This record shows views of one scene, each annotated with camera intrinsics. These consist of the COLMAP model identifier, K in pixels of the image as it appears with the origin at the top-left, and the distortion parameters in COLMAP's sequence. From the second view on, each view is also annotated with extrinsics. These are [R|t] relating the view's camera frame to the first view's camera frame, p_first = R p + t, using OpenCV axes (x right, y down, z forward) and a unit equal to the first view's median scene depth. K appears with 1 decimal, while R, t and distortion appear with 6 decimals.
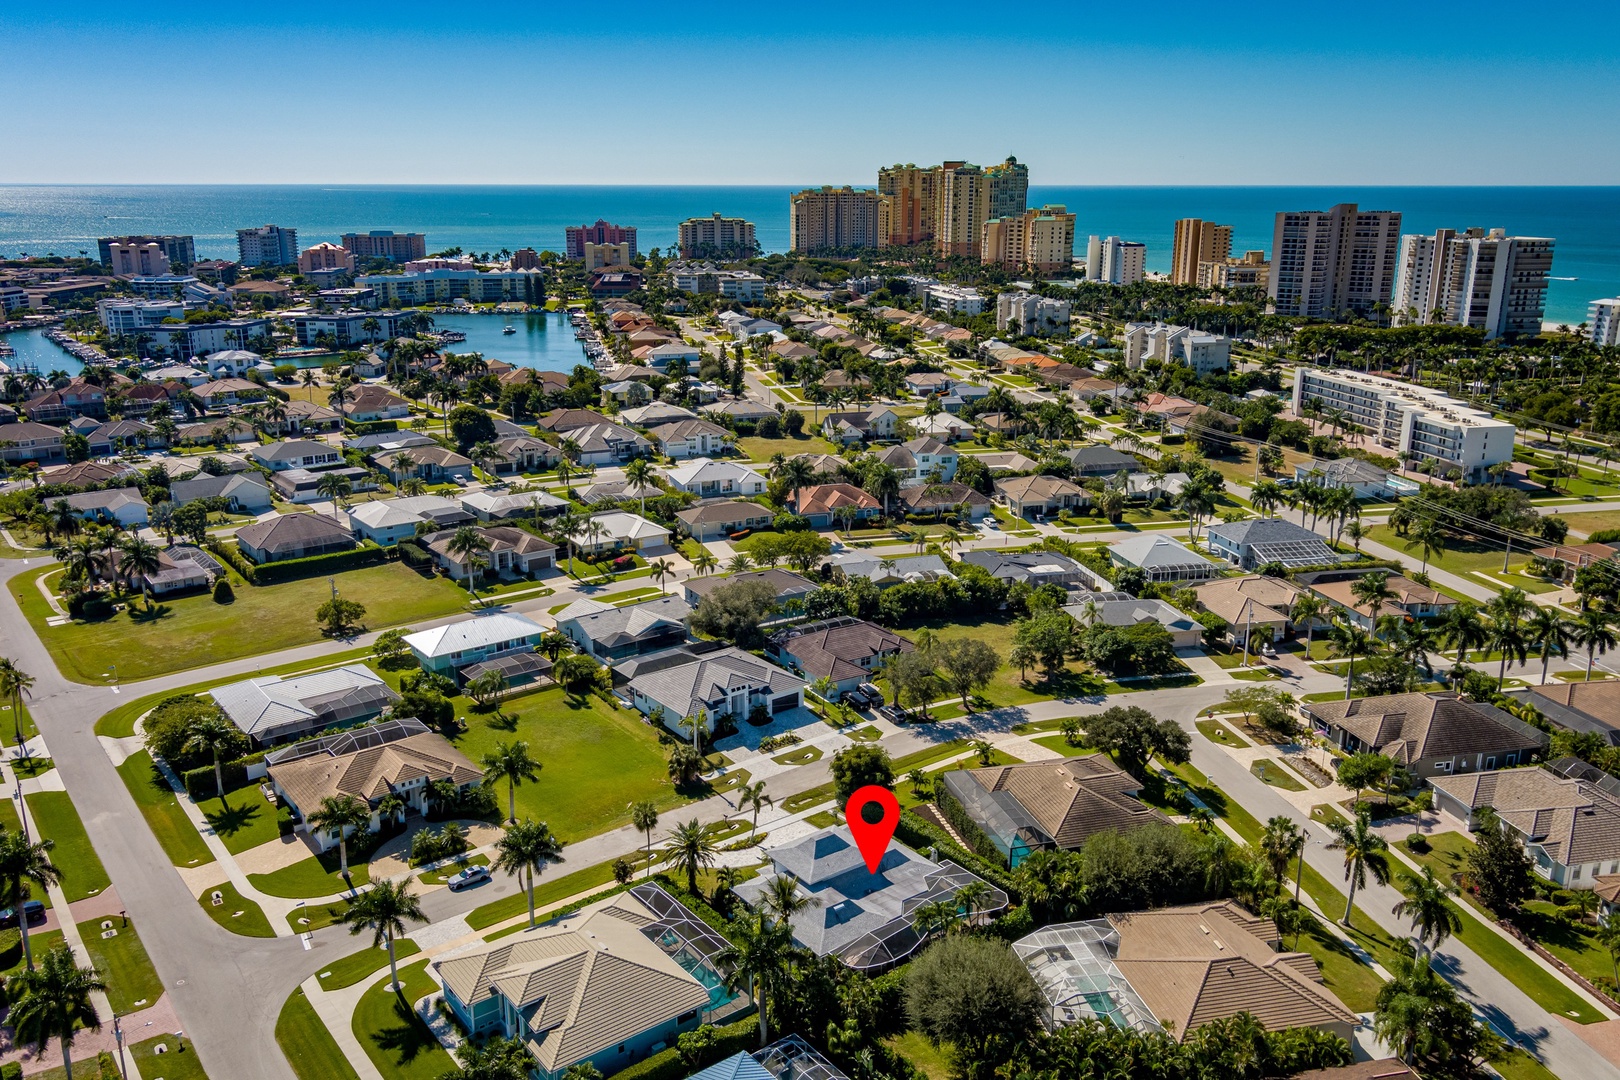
lens RADIAL K [[1286.8, 0, 809.3], [0, 1286.8, 550.7], [0, 0, 1]] dist [0.028971, -0.030934]
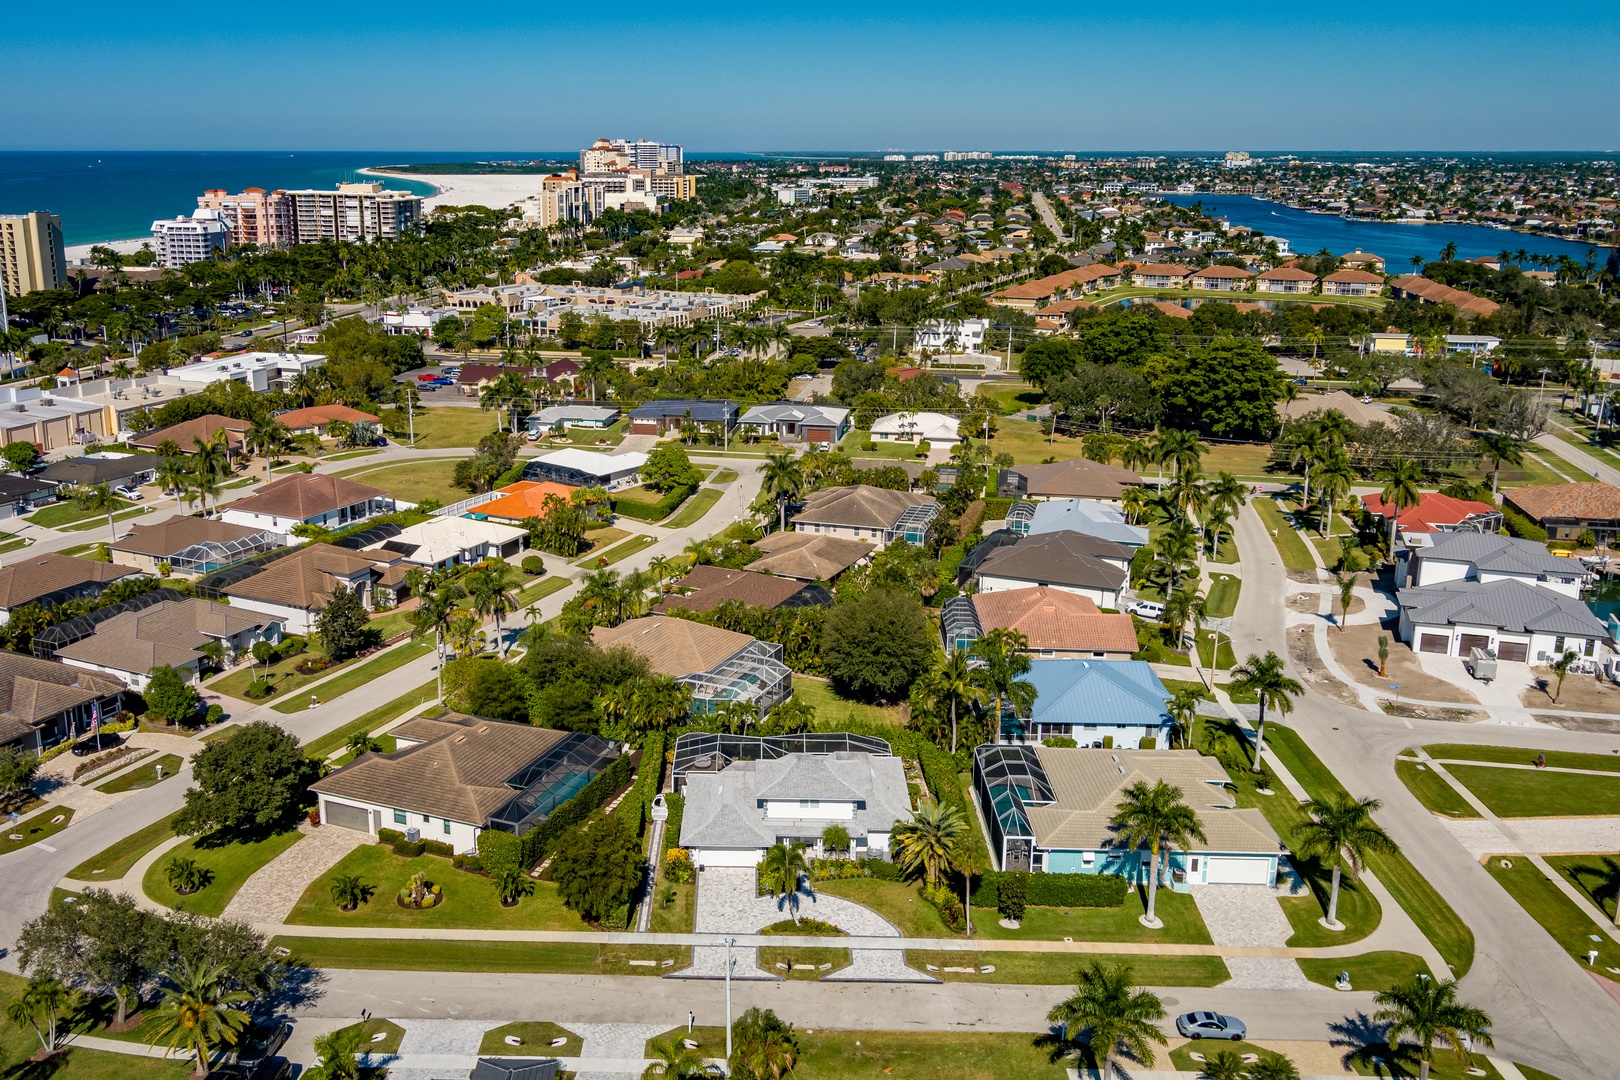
lens RADIAL K [[1429.4, 0, 727.7], [0, 1429.4, 488.9], [0, 0, 1]] dist [0.030398, -0.022174]
pose [[-0.770264, -0.150938, 0.619606, -0.272083], [0.174443, 0.884664, 0.432365, -0.189749], [-0.613403, 0.441121, -0.655094, 0.847190]]
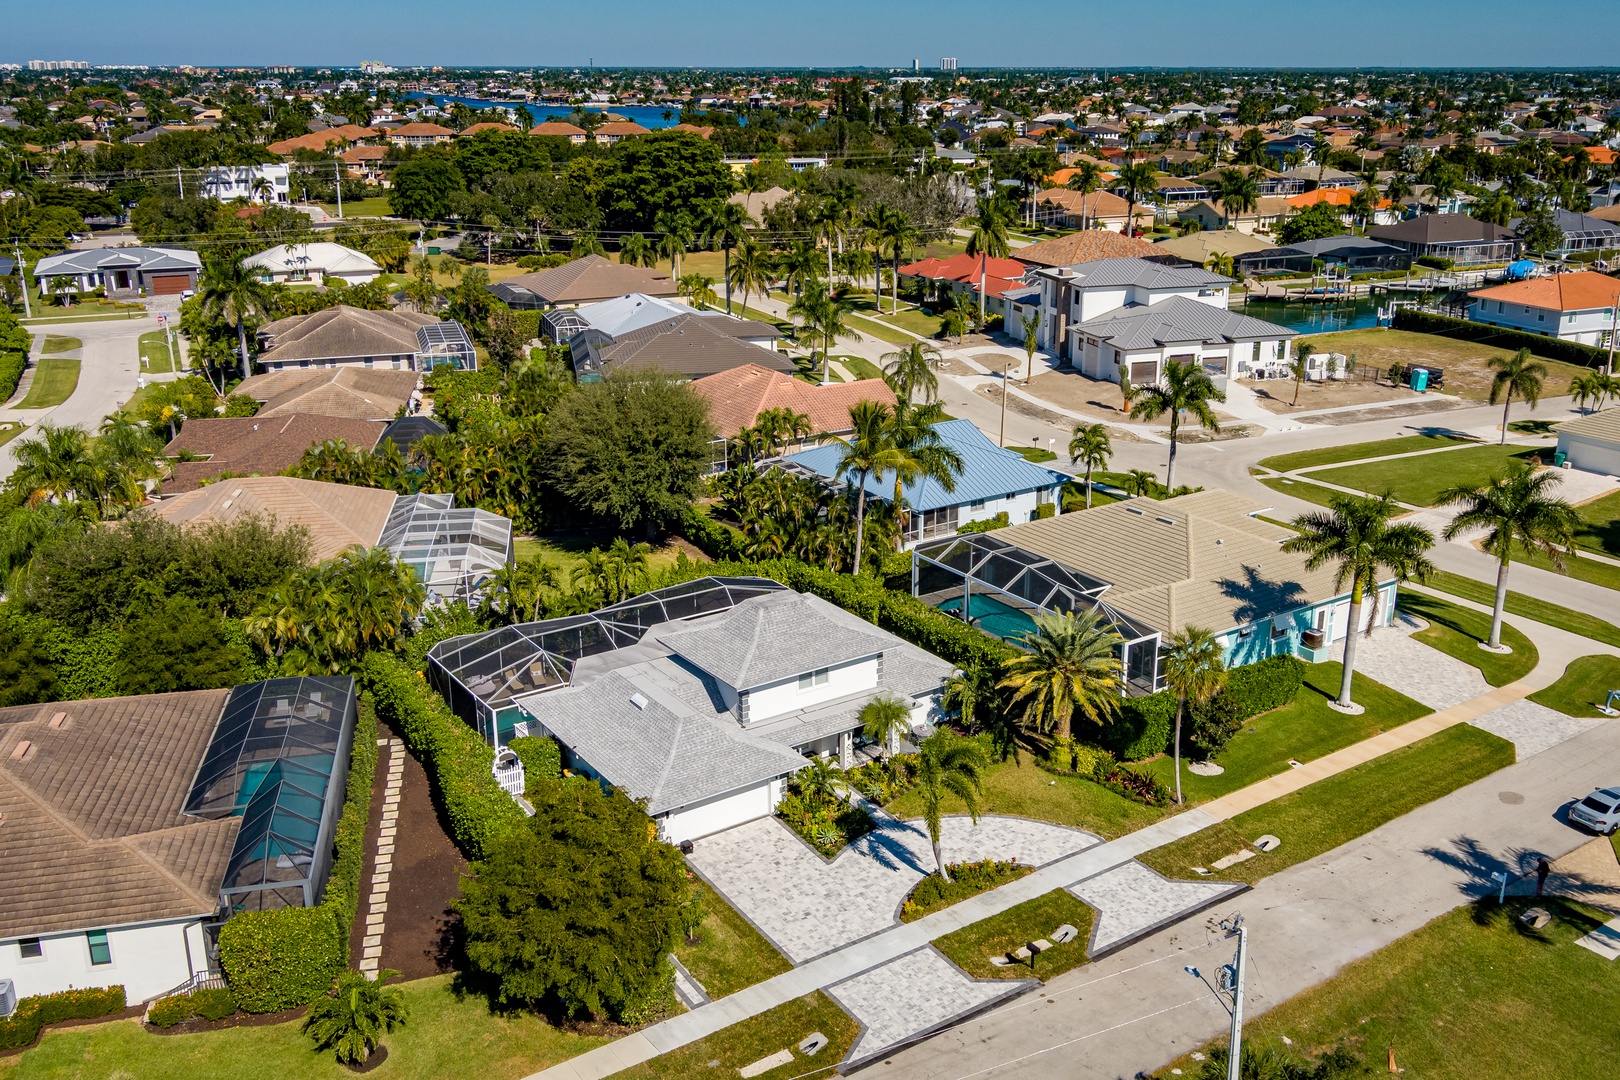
lens RADIAL K [[1453.0, 0, 850.1], [0, 1453.0, 531.0], [0, 0, 1]] dist [0.028821, -0.024160]
pose [[-0.998781, -0.017489, 0.046153, -0.021250], [0.011237, 0.829985, 0.557673, -0.050903], [-0.048059, 0.557512, -0.828777, 0.766097]]
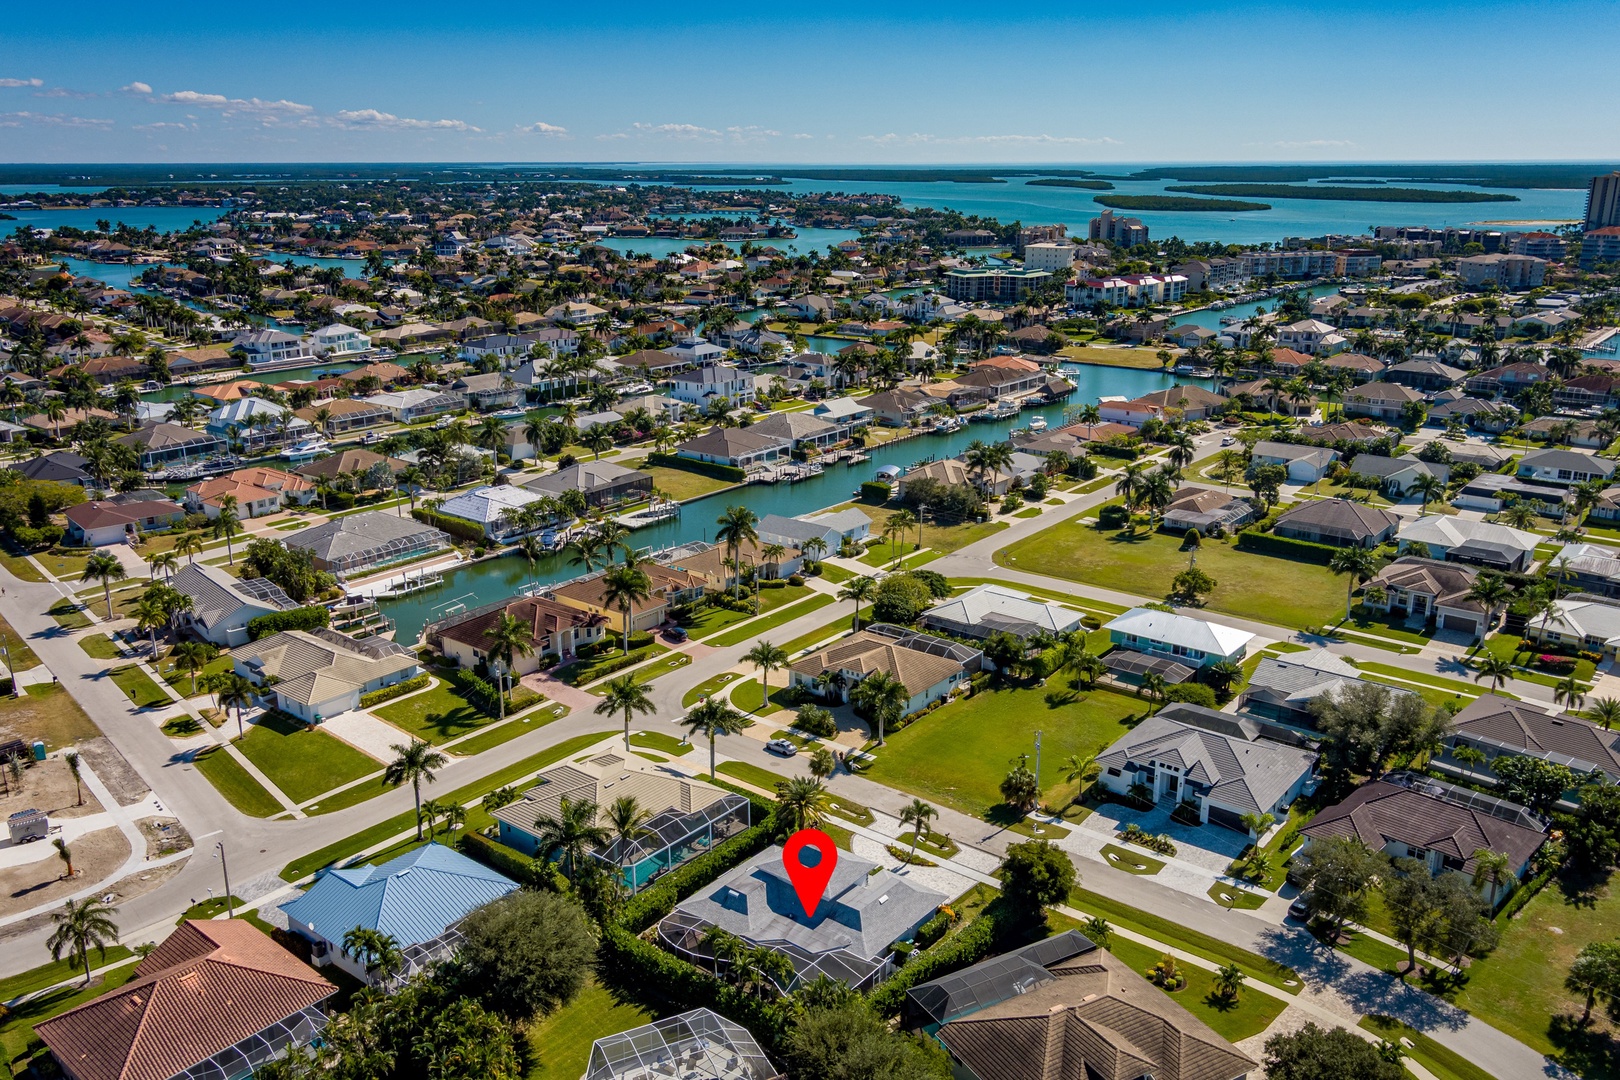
lens RADIAL K [[1286.8, 0, 809.3], [0, 1286.8, 550.7], [0, 0, 1]] dist [0.028971, -0.030934]
pose [[0.234344, 0.283341, -0.929946, 0.451073], [-0.266979, 0.938562, 0.218688, -0.104546], [0.934775, 0.197028, 0.295593, 0.359855]]
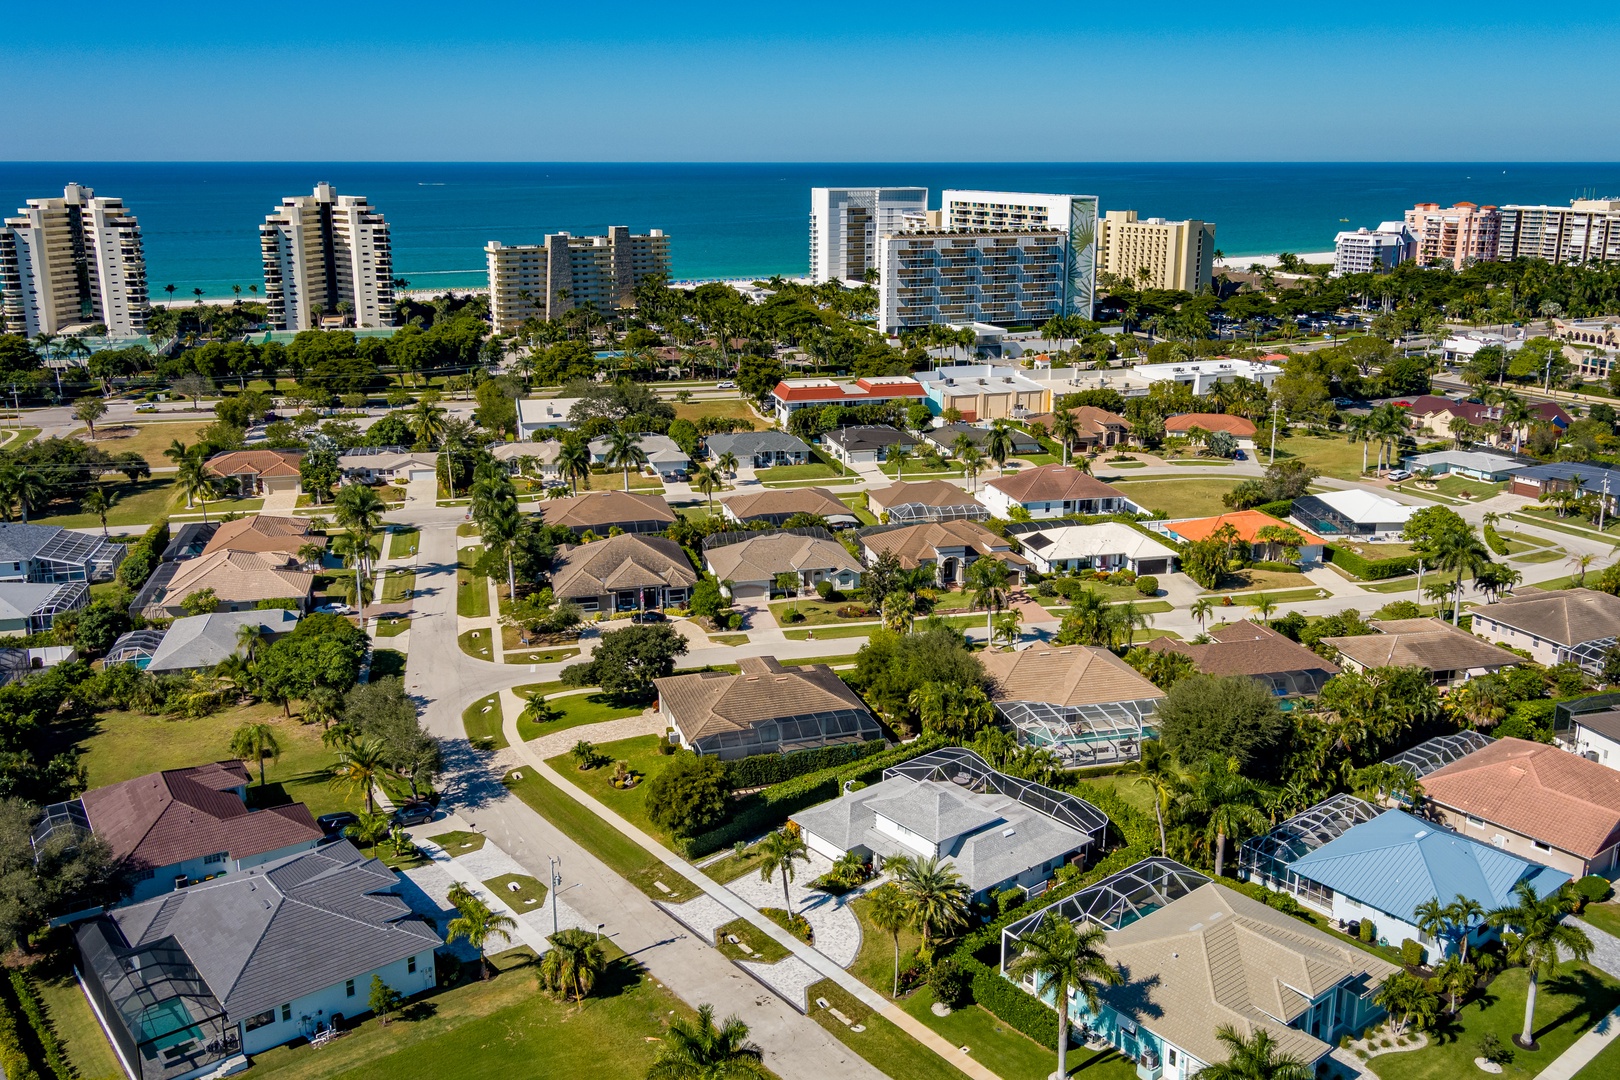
lens RADIAL K [[1382.8, 0, 810.7], [0, 1382.8, 510.8], [0, 0, 1]] dist [0.038496, -0.053115]
pose [[-0.022417, -0.249109, 0.968216, -0.440954], [0.276172, 0.929232, 0.245473, -0.103141], [-0.960847, 0.272897, 0.047966, 0.529795]]
